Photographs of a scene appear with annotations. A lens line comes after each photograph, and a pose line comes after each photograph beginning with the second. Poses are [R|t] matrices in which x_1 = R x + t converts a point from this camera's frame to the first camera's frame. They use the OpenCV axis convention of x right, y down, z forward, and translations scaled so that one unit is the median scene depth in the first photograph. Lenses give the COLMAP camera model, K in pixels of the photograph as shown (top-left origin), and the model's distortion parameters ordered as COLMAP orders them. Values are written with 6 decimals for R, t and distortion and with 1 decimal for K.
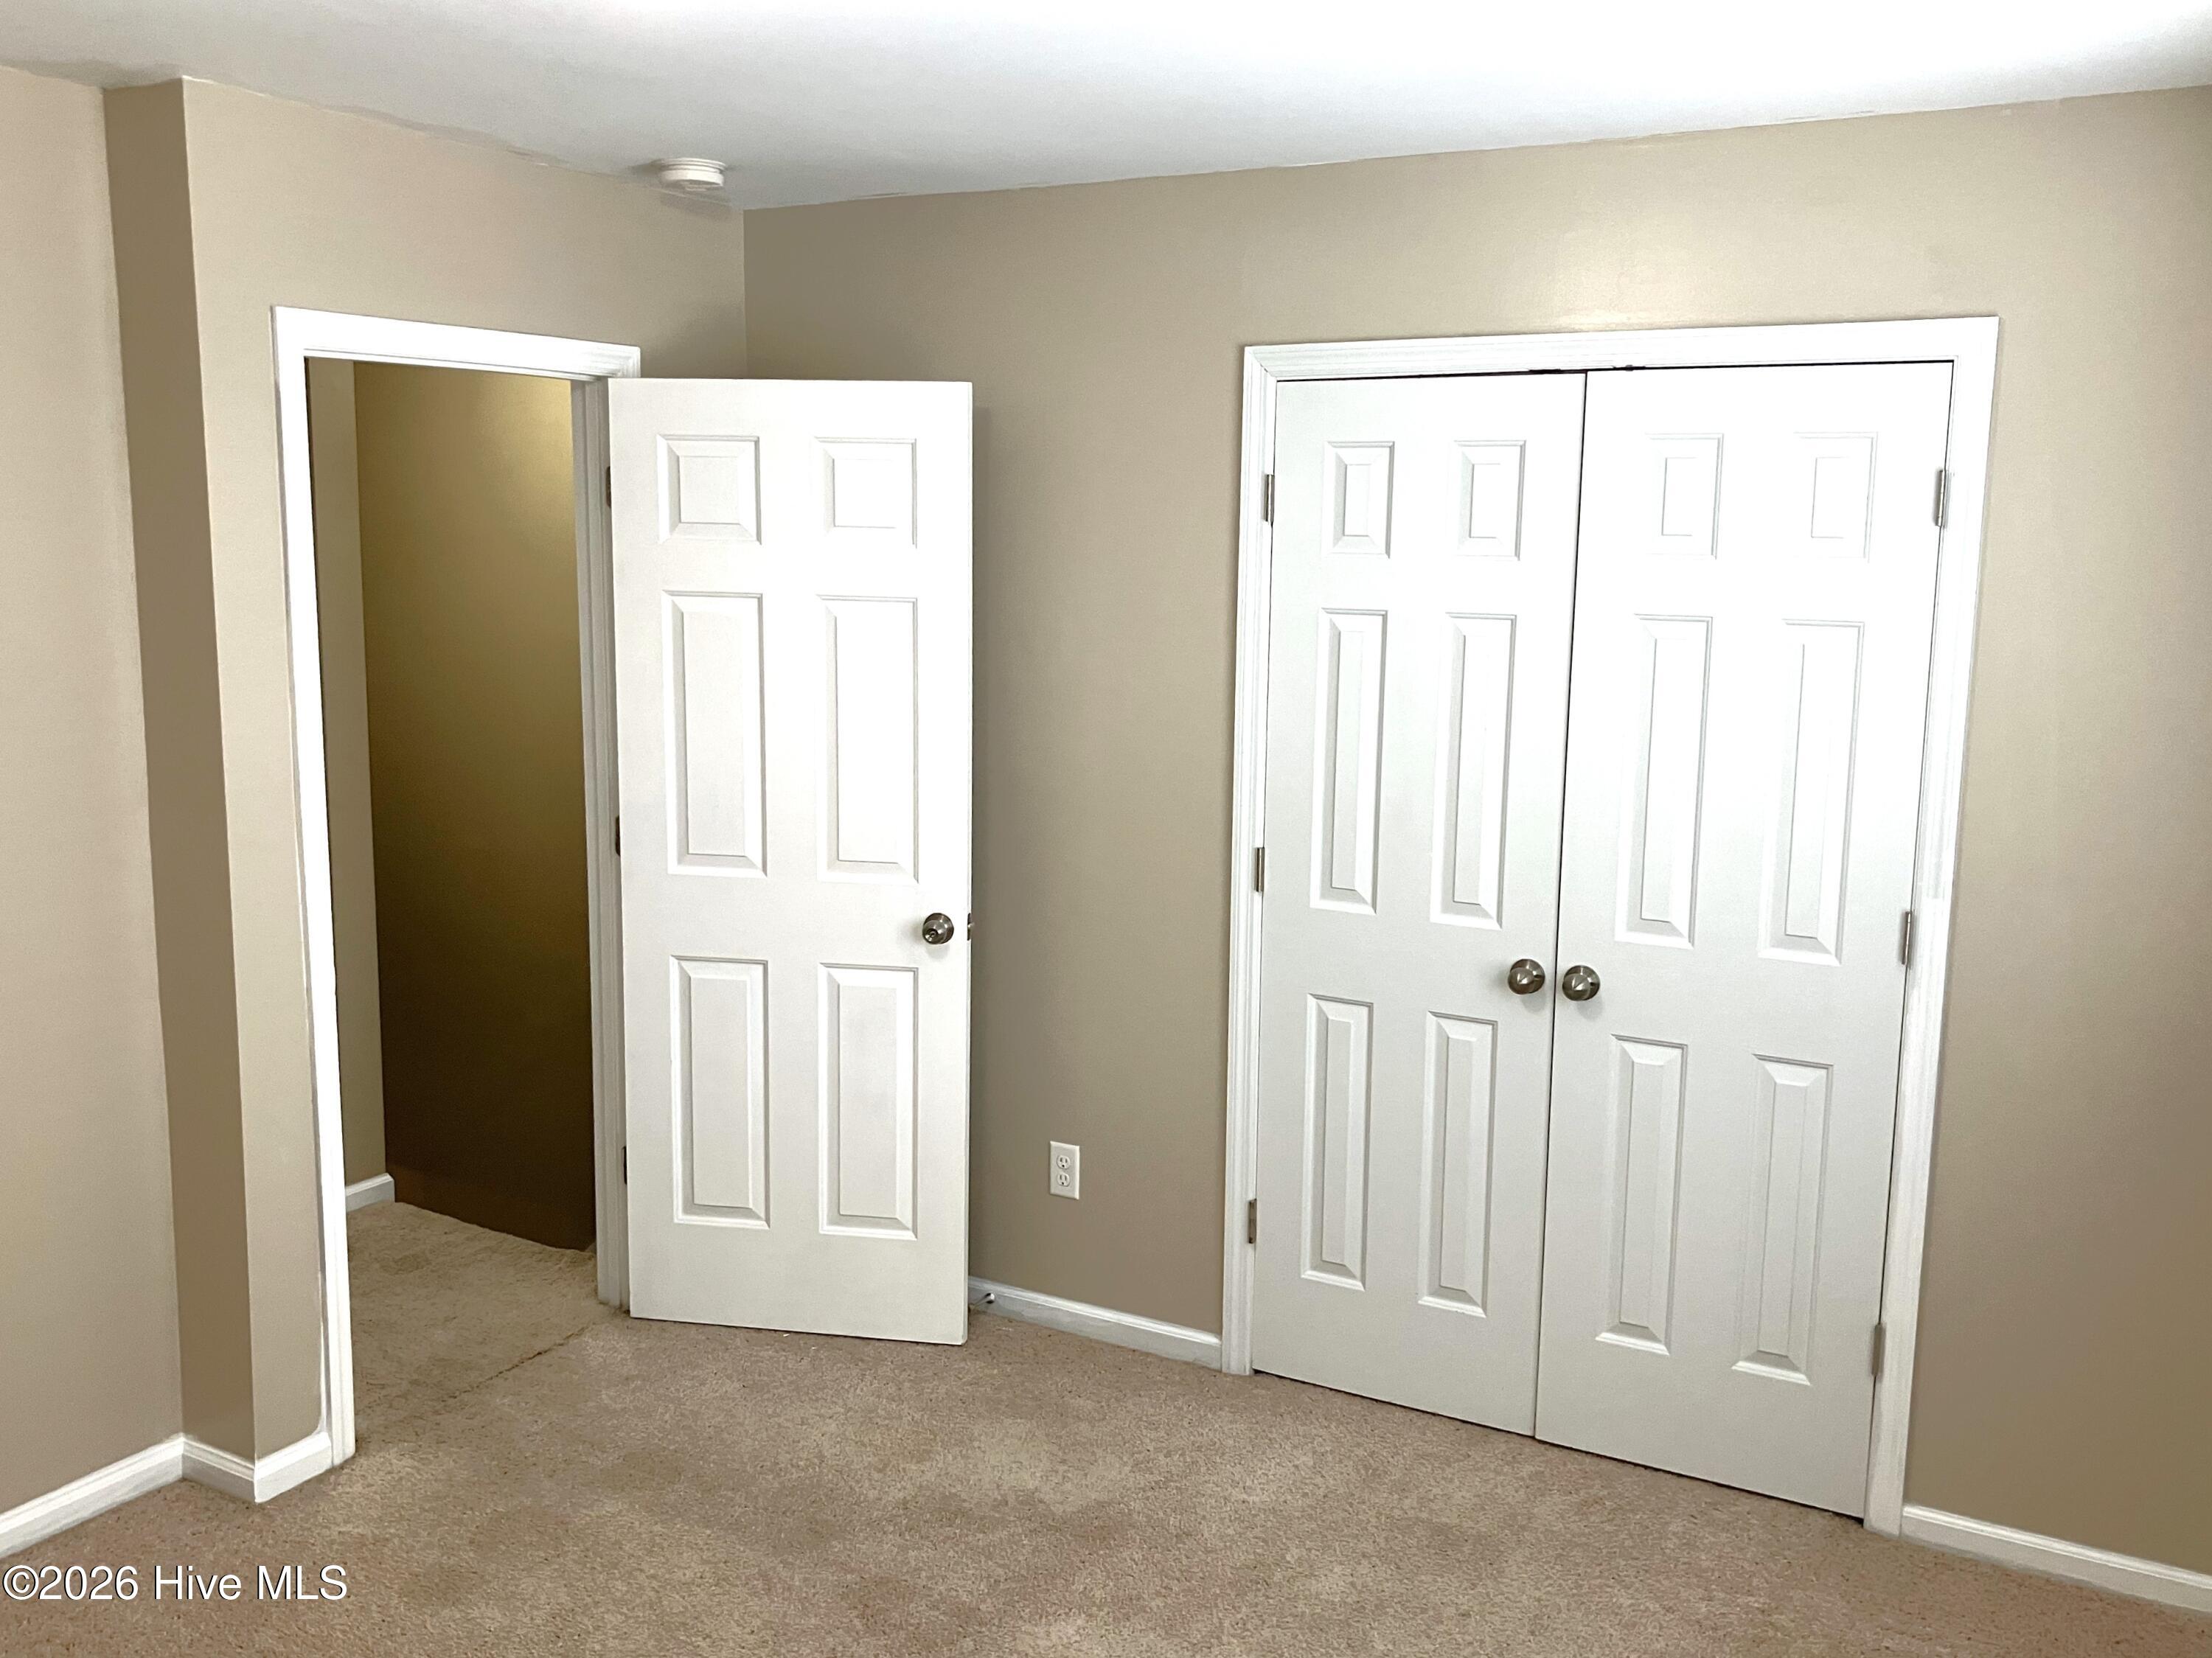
lens RADIAL K [[1878.3, 0, 1106.0], [0, 1878.3, 795.5], [0, 0, 1]] dist [-0.002410, 0.002546]
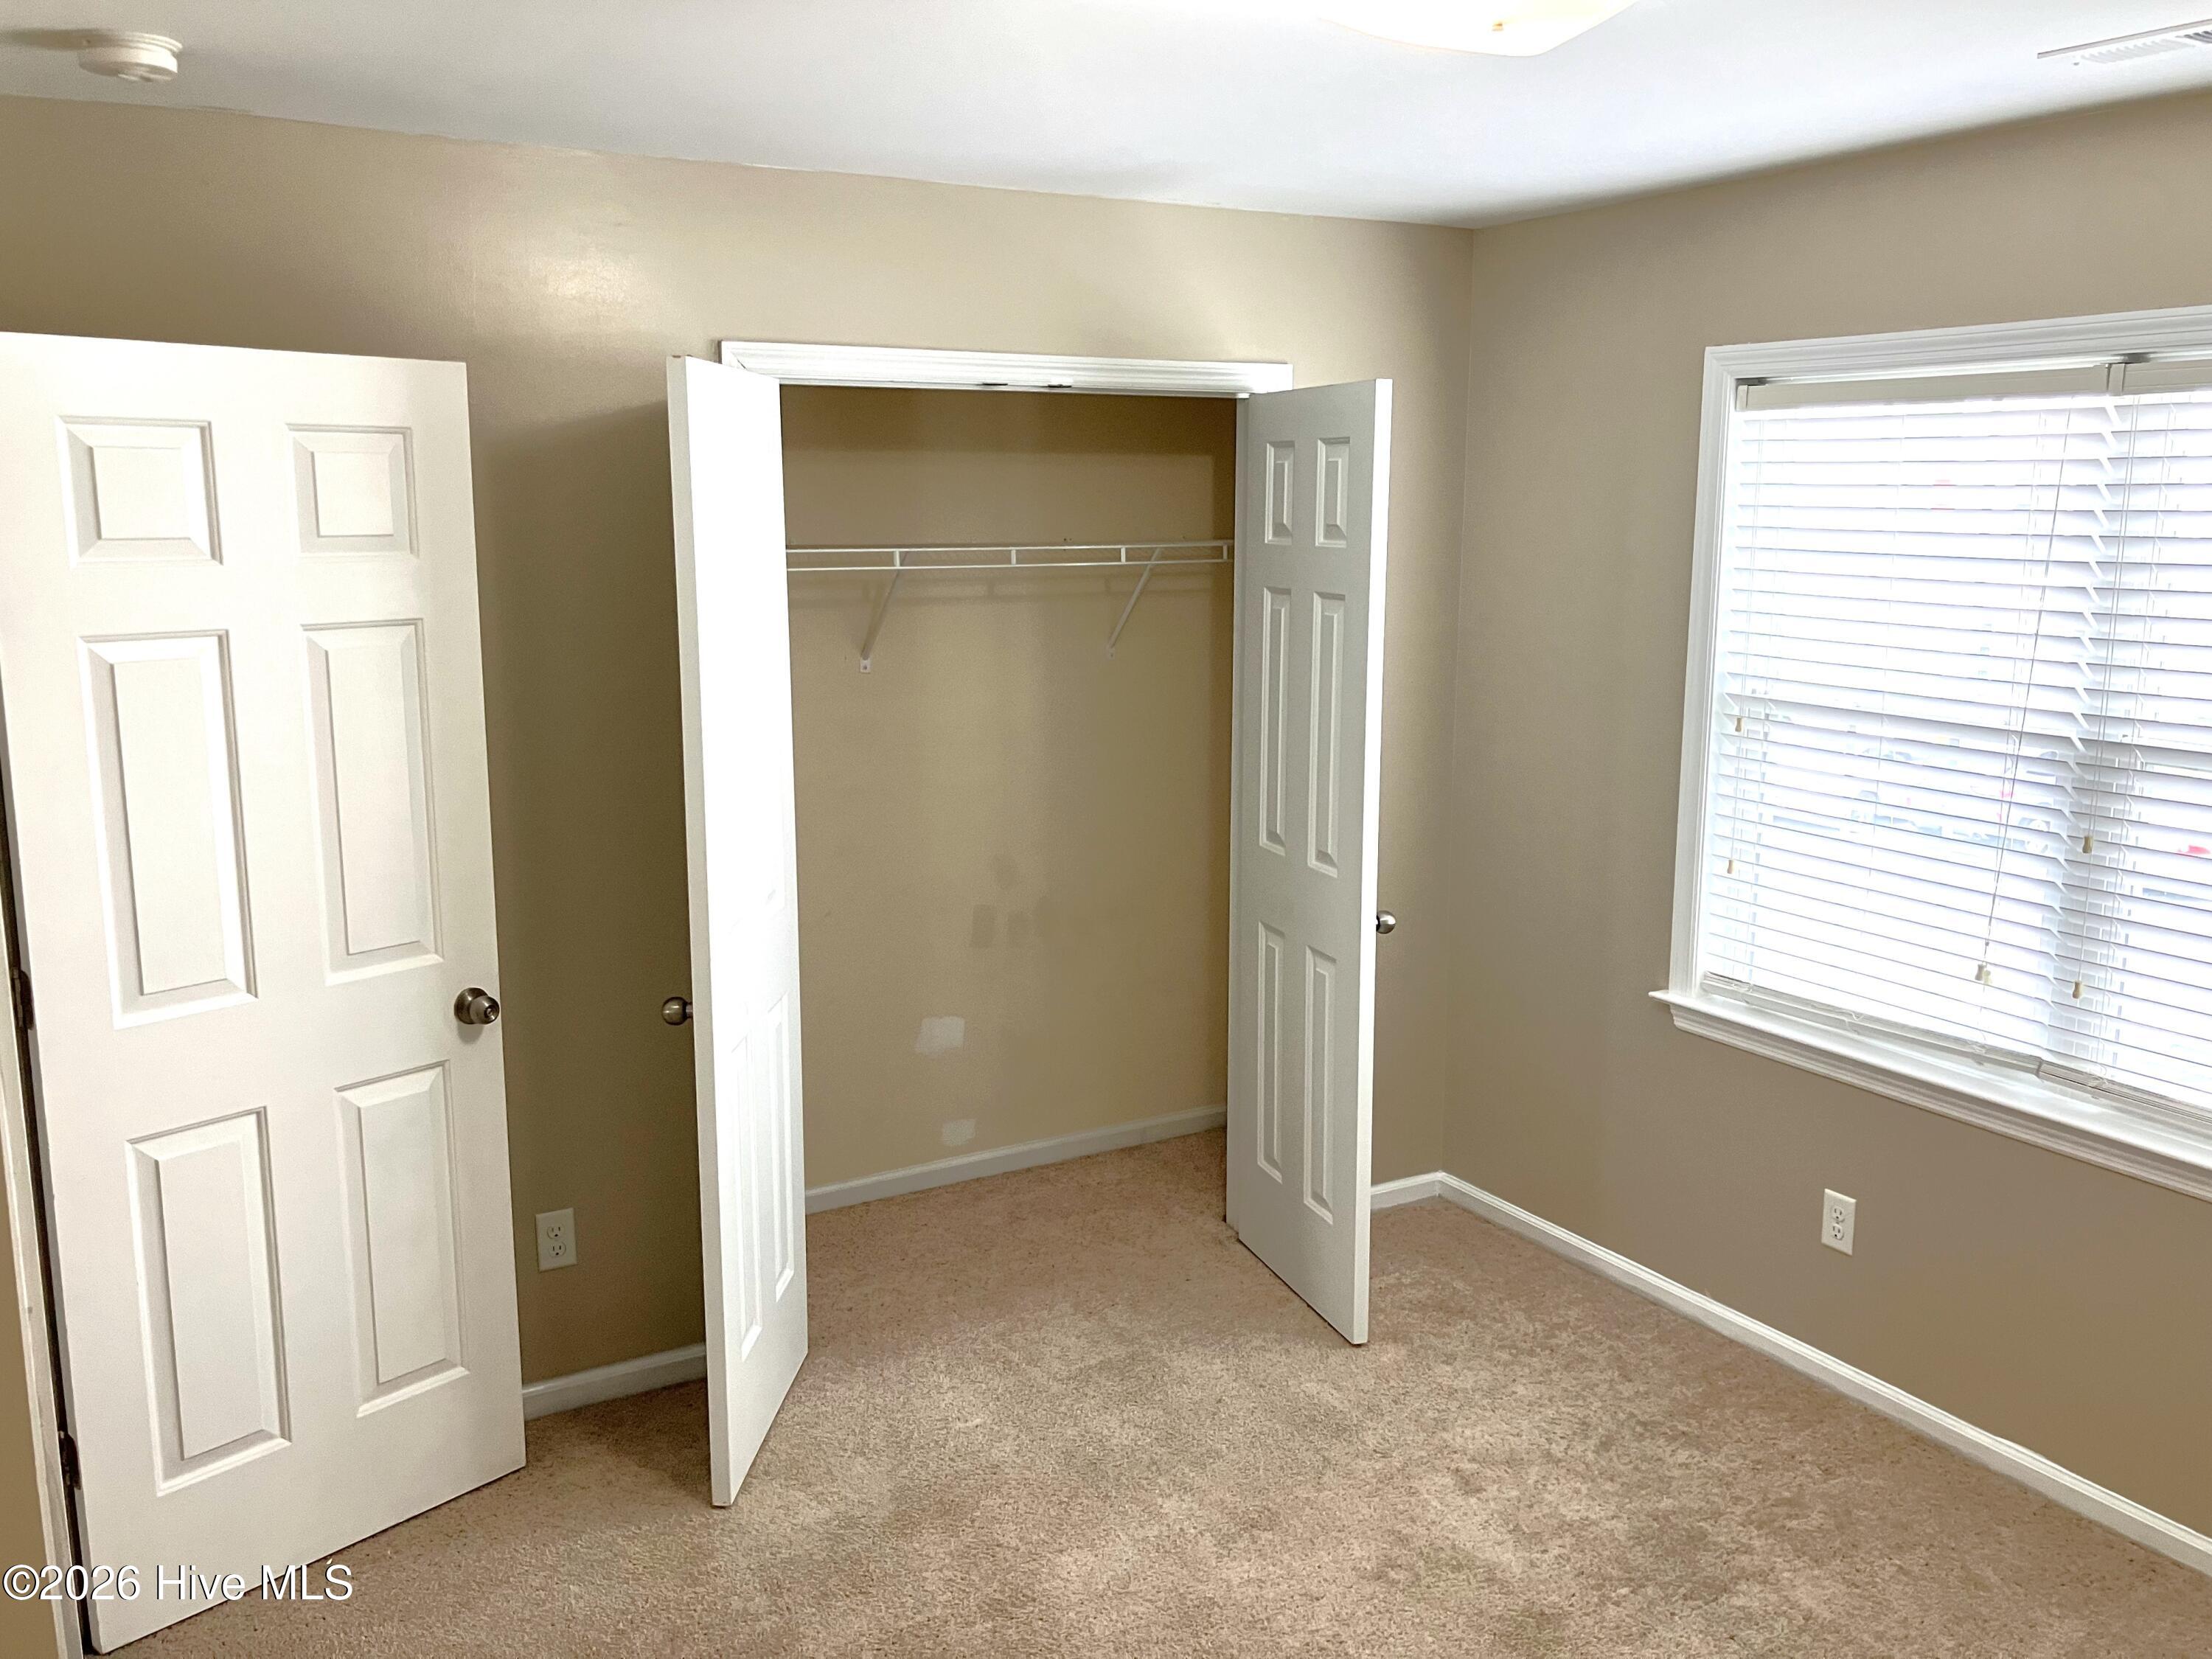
lens RADIAL K [[1908.1, 0, 1109.9], [0, 1908.1, 821.6], [0, 0, 1]] dist [-0.007077, 0.014772]
pose [[0.500413, -0.162930, 0.850318, -0.669116], [0.119674, 0.985722, 0.118447, -0.079694], [-0.857476, 0.042489, 0.512767, 0.306686]]
